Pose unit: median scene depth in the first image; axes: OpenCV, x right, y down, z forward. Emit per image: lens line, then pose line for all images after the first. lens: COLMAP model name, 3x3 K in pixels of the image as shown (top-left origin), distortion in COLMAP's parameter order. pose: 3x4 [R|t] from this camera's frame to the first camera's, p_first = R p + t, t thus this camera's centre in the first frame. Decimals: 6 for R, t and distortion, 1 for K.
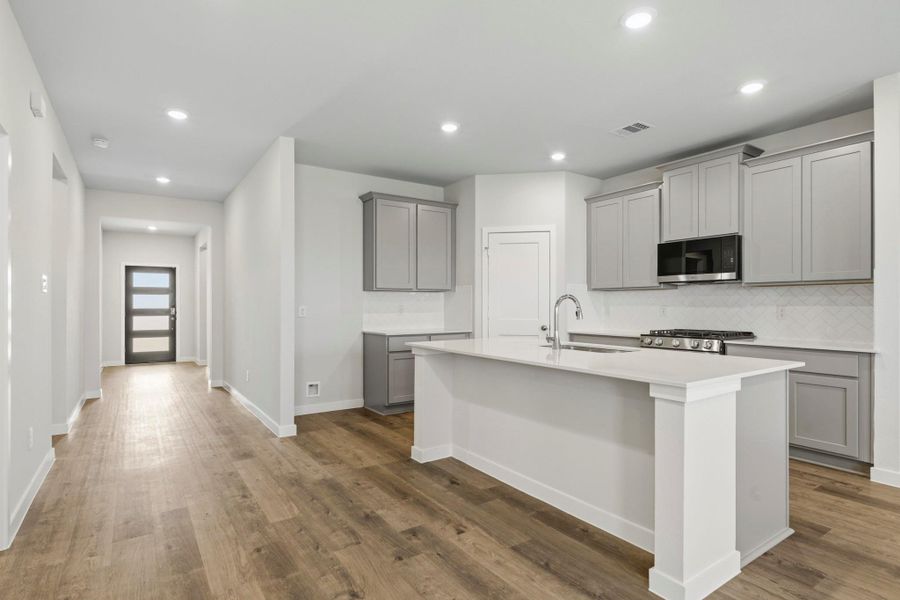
lens RADIAL K [[465.6, 0, 450.0], [0, 465.6, 300.0], [0, 0, 1]] dist [-0.002656, -0.000776]
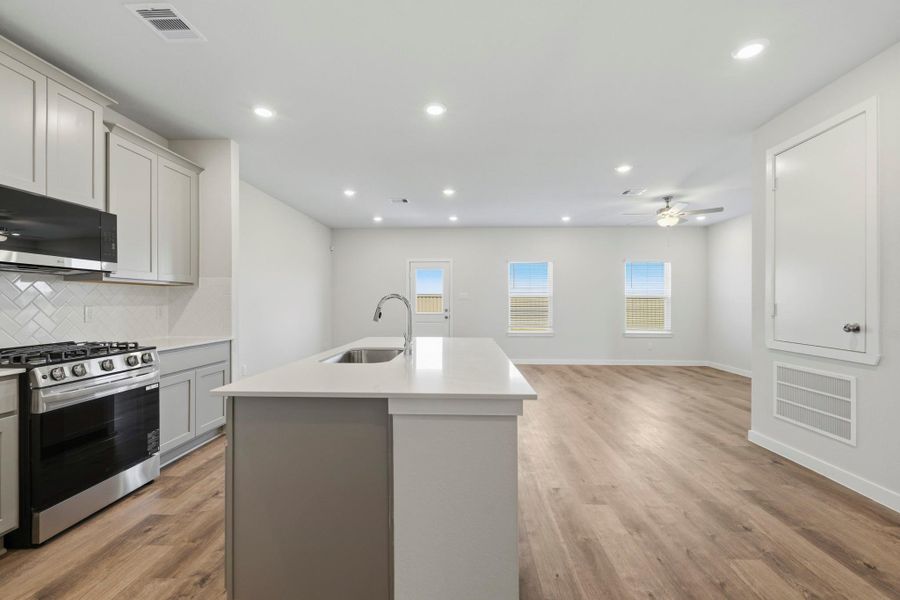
lens RADIAL K [[393.2, 0, 450.0], [0, 393.2, 300.0], [0, 0, 1]] dist [-0.001501, -0.000190]
pose [[-0.800806, 0.003063, 0.598916, -0.223415], [-0.005949, 0.999897, -0.013068, 0.007301], [-0.598894, -0.014028, -0.800705, 1.189155]]
